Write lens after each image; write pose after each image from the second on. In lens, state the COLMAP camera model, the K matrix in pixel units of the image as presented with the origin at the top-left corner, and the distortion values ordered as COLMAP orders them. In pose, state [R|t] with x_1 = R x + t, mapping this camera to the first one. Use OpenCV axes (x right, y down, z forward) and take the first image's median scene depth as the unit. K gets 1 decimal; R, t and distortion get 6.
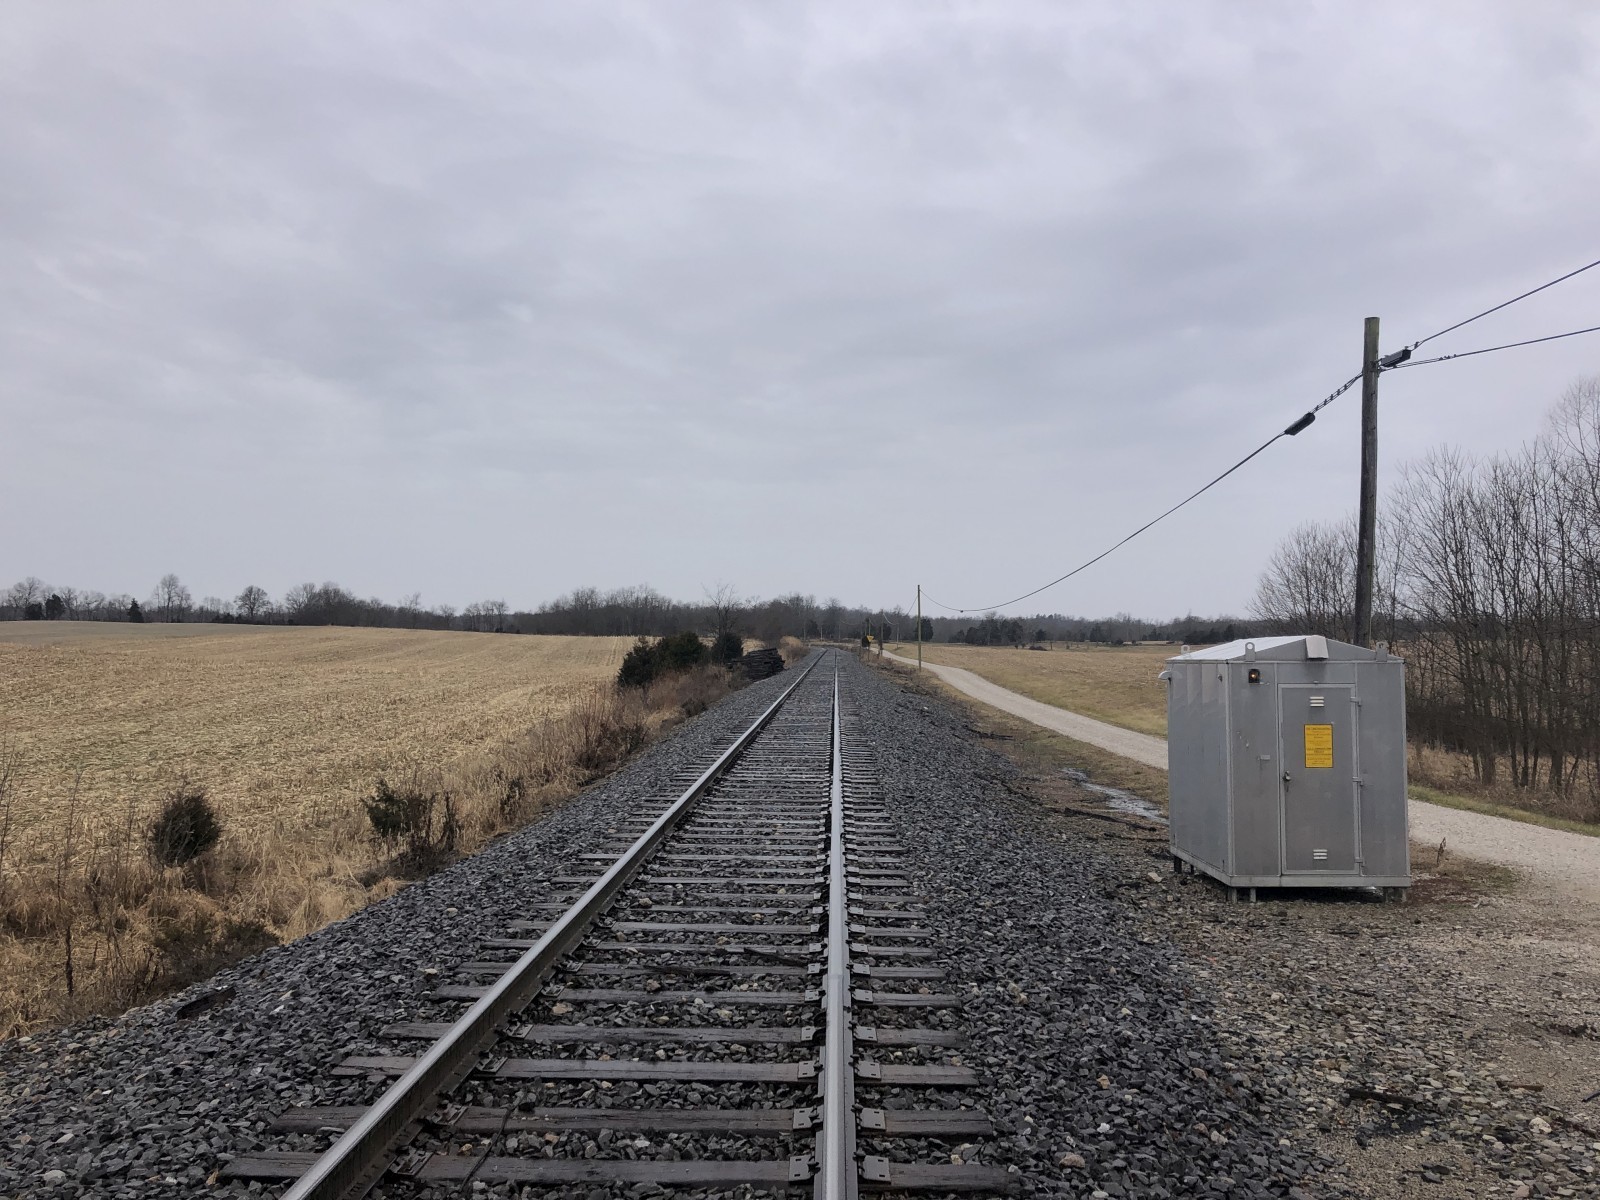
lens RADIAL K [[1353.3, 0, 803.4], [0, 1353.3, 595.4], [0, 0, 1]] dist [0.010460, 0.009630]
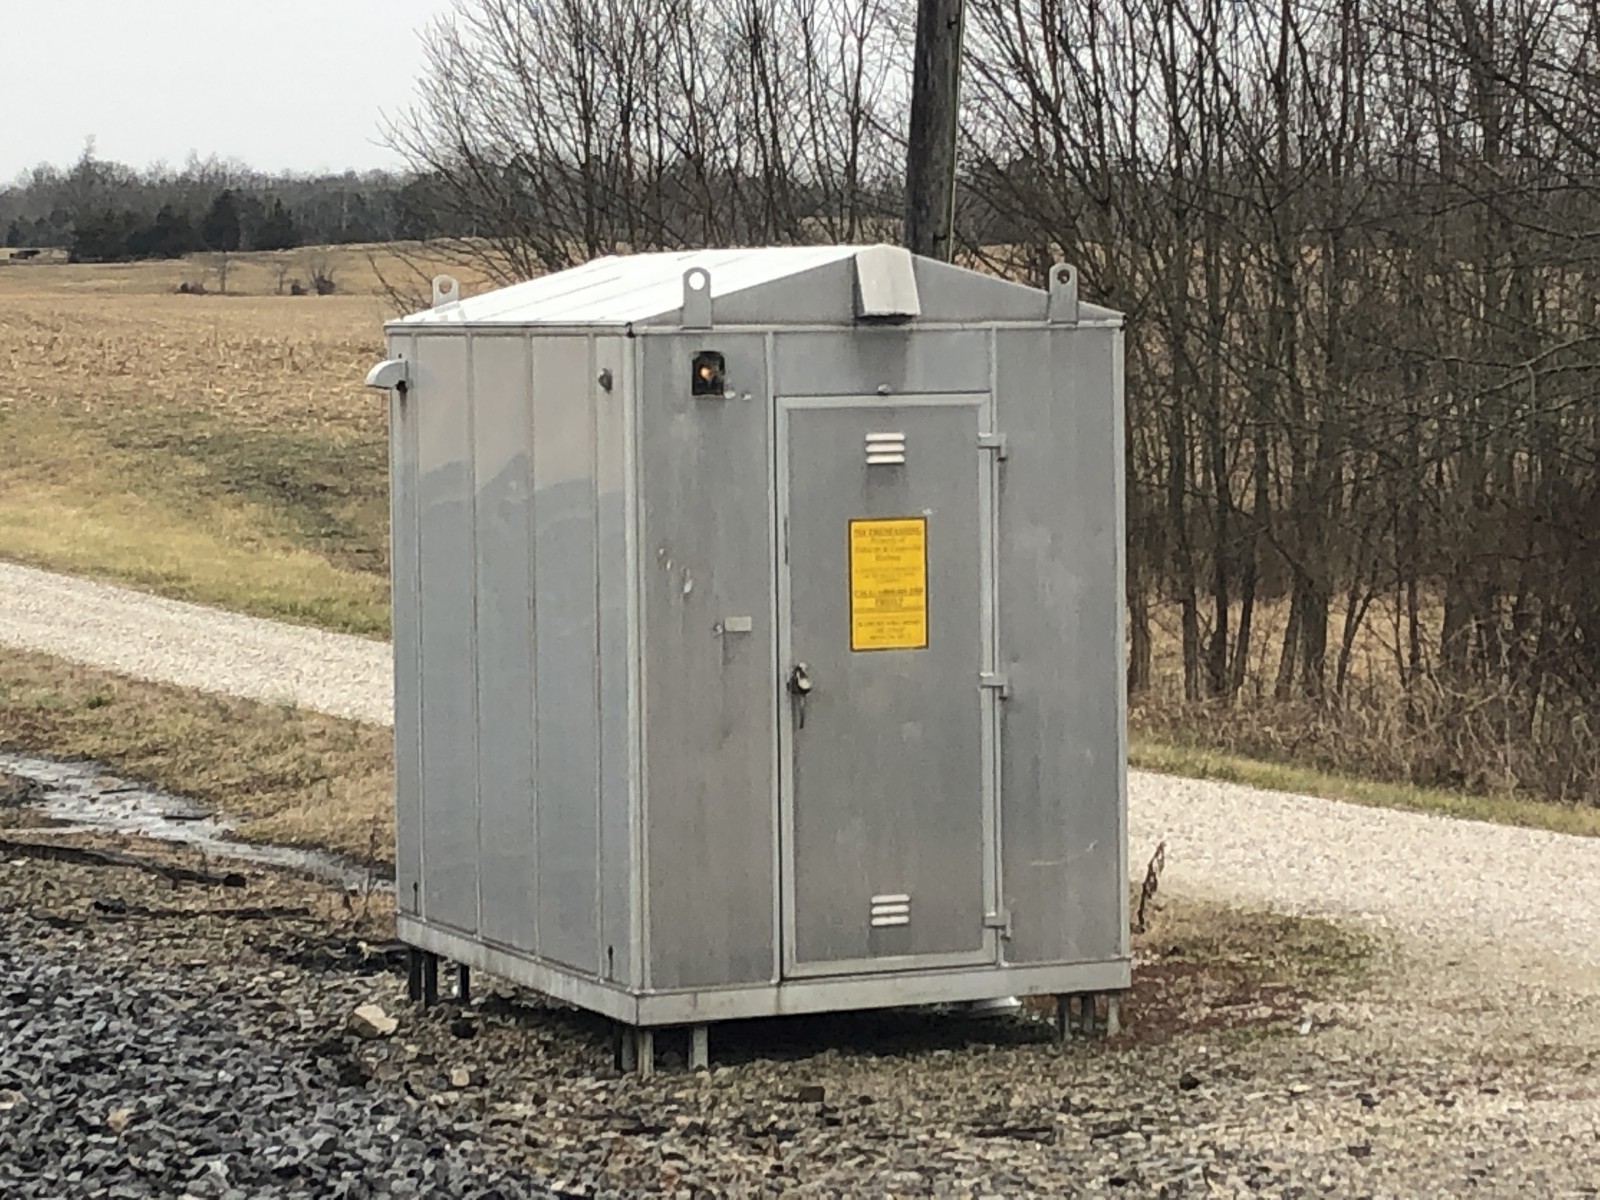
lens RADIAL K [[4802.0, 0, 799.0], [0, 4802.0, 601.4], [0, 0, 1]] dist [0.175526, 0.000000]
pose [[0.911875, -0.035507, 0.408929, -0.113343], [-0.008088, 0.994504, 0.104389, -0.005469], [-0.410388, -0.098498, 0.906576, -0.042298]]
